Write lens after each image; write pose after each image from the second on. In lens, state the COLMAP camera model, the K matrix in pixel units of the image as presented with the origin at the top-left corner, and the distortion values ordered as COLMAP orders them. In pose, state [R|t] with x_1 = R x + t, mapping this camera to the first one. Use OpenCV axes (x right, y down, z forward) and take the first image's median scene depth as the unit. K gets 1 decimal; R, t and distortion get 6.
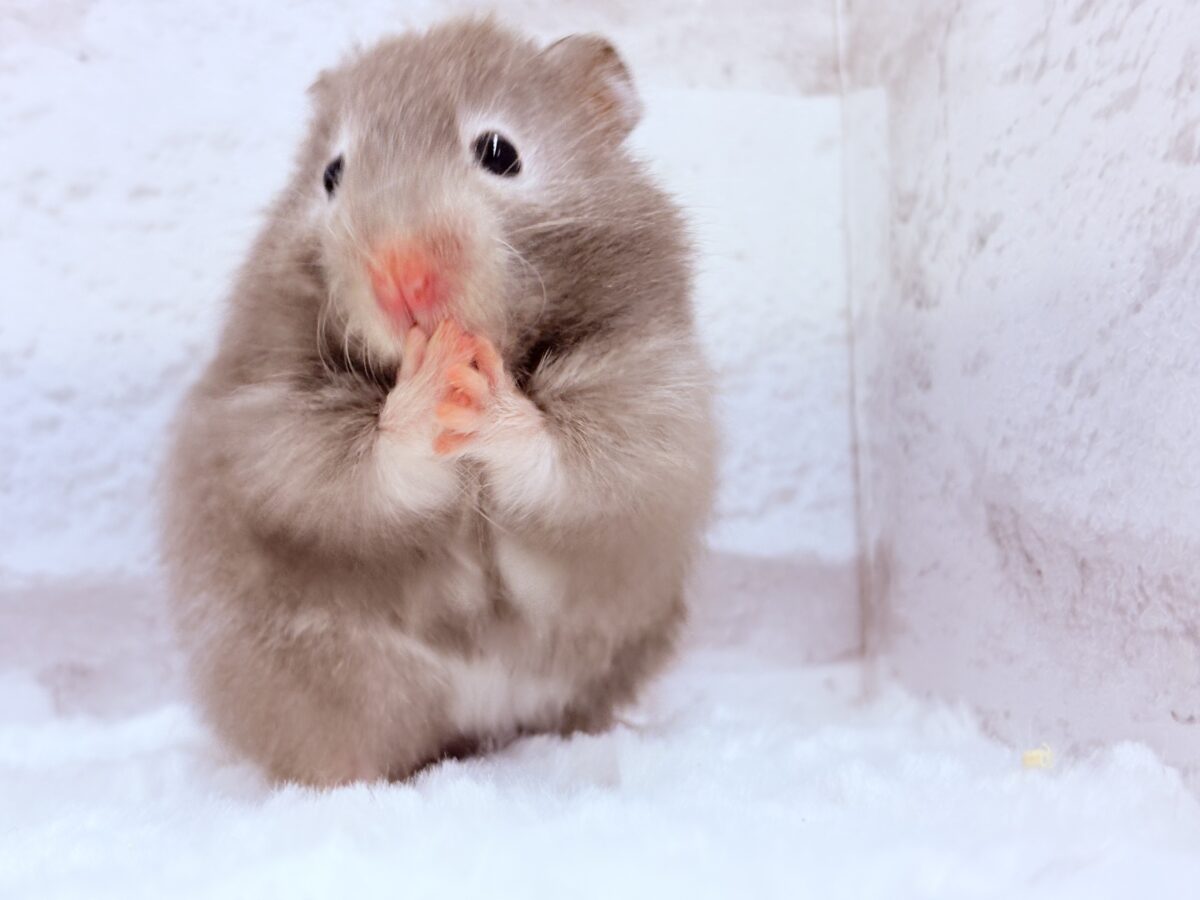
lens RADIAL K [[1841.3, 0, 600.0], [0, 1841.3, 450.0], [0, 0, 1]] dist [0.416552, -1.973795]
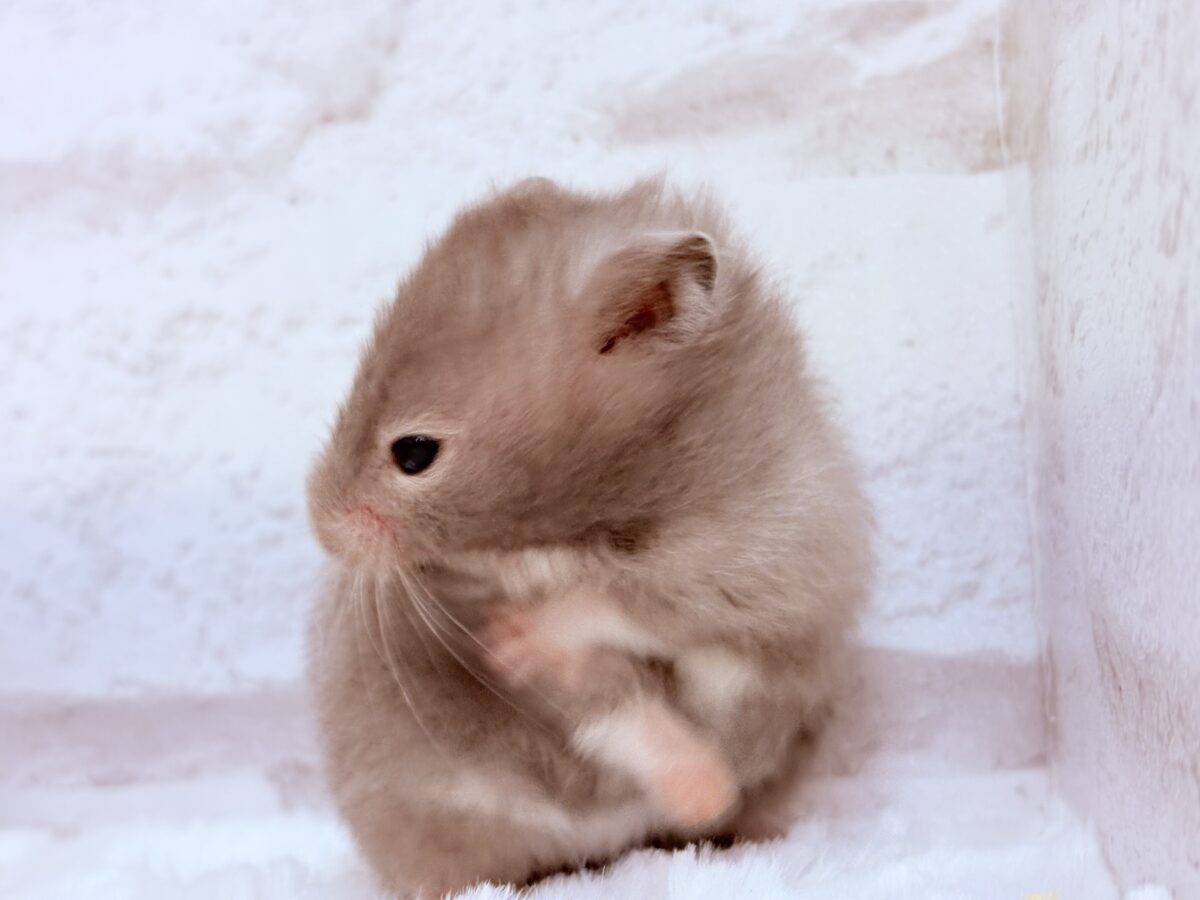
lens RADIAL K [[1845.3, 0, 626.6], [0, 1845.3, 471.5], [0, 0, 1]] dist [0.304955, -0.949145]
pose [[0.952769, -0.040416, -0.300994, 0.251549], [0.037946, 0.999181, -0.014053, -0.033588], [0.301315, 0.001967, 0.953523, 0.036324]]
